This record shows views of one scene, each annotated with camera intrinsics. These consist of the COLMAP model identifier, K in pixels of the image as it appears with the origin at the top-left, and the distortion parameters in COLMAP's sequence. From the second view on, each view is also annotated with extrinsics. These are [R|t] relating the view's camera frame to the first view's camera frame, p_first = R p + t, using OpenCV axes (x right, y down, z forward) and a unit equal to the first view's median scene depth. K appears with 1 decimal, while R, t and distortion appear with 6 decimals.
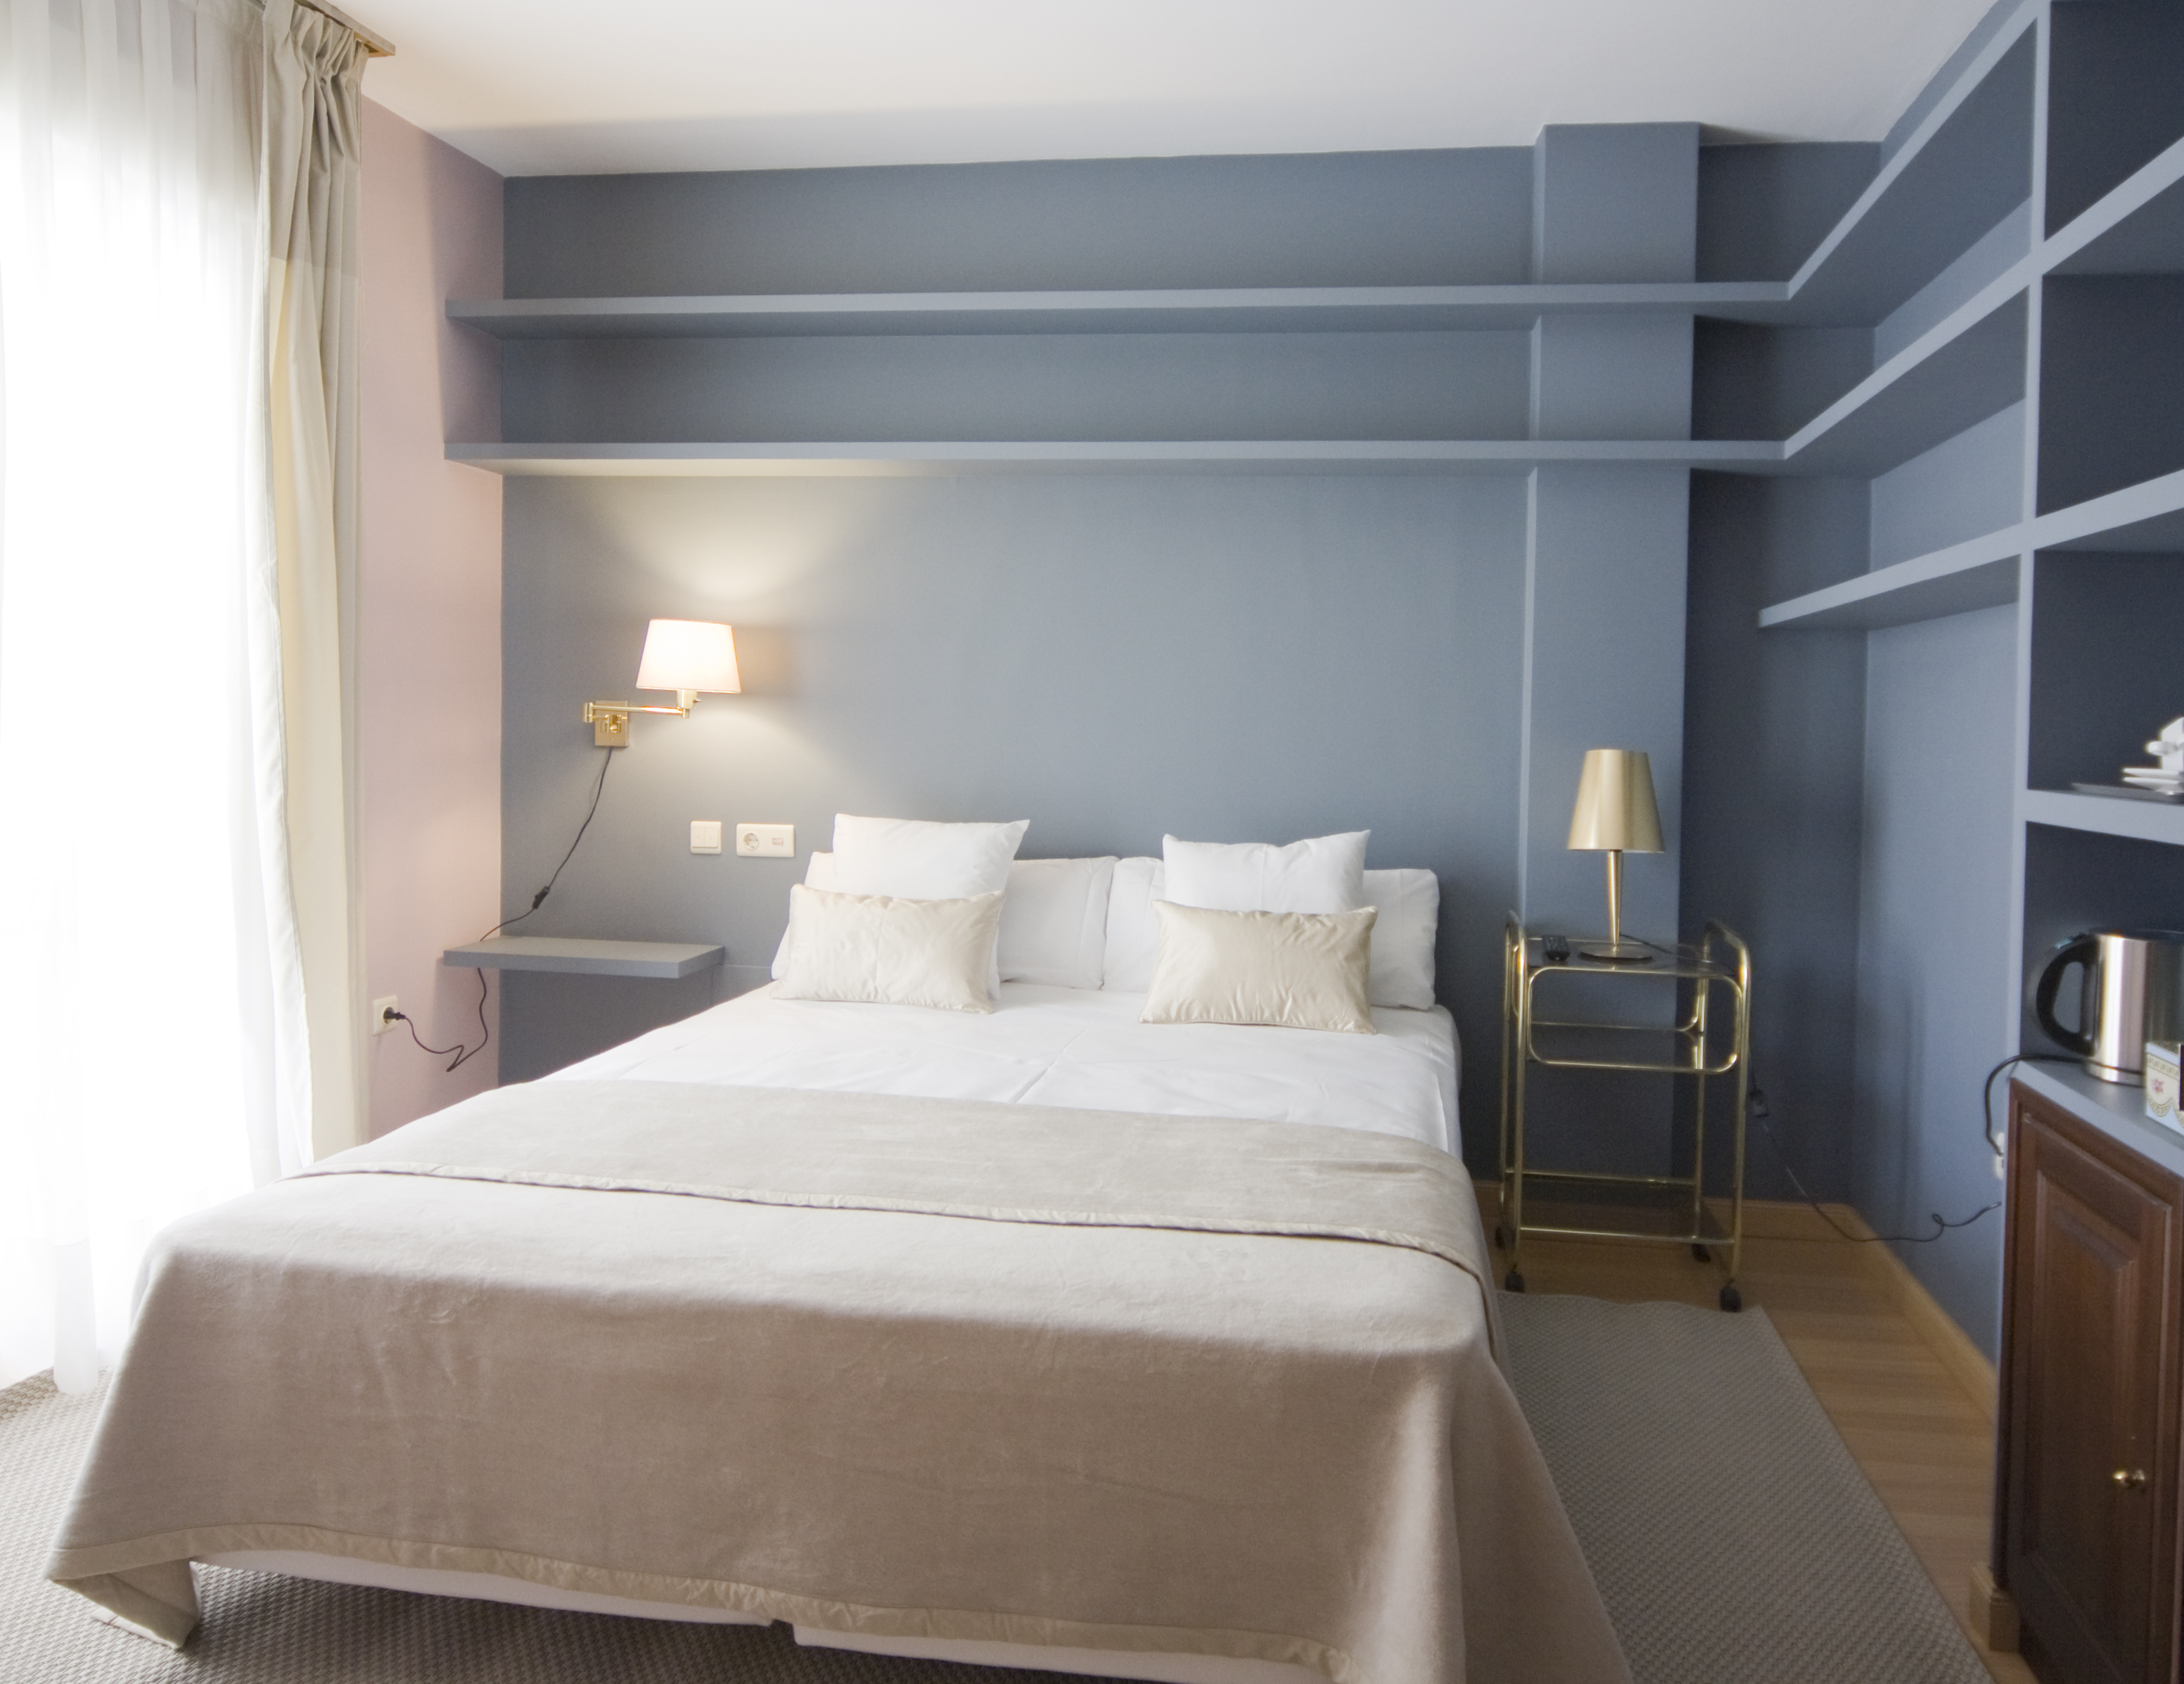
lens RADIAL K [[1571.0, 0, 1092.6], [0, 1571.0, 750.0], [0, 0, 1]] dist [-0.008934, -0.008190]
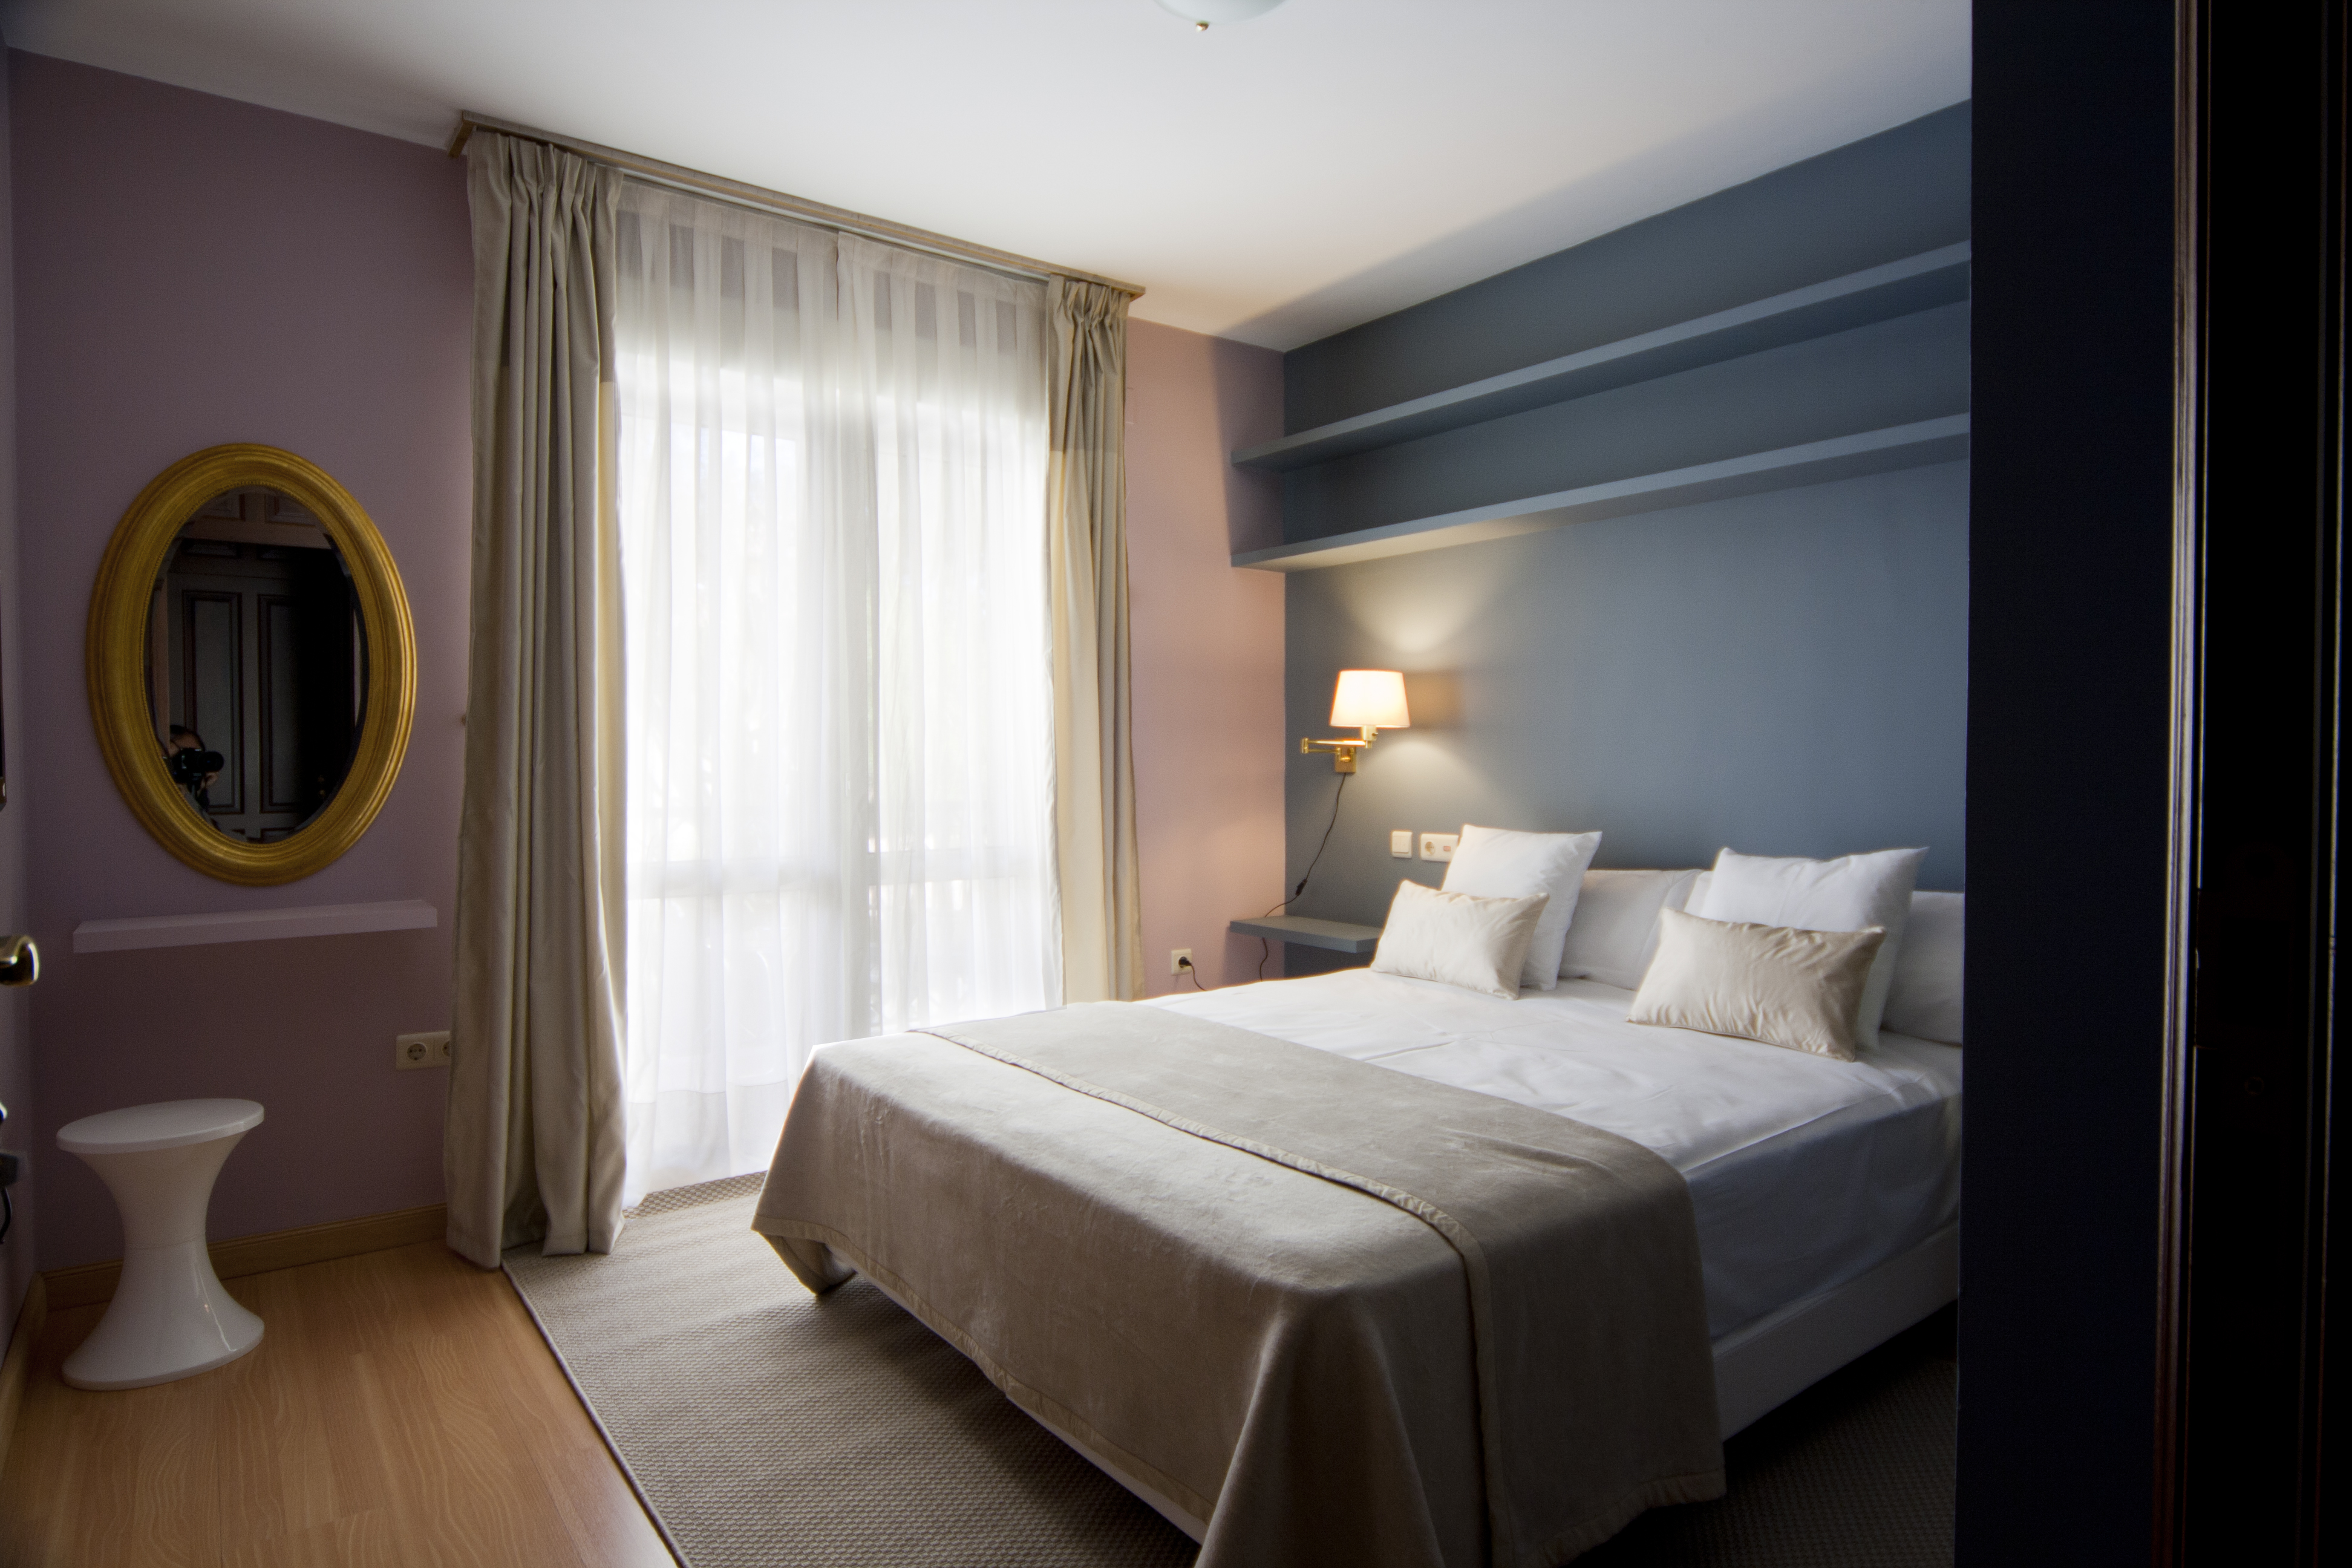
lens RADIAL K [[1315.6, 0, 1176.0], [0, 1315.6, 784.0], [0, 0, 1]] dist [-0.016289, 0.002191]
pose [[0.712650, -0.009741, -0.701452, 0.425833], [0.000732, 0.999913, -0.013142, 0.025481], [0.701520, 0.008852, 0.712595, 0.158535]]
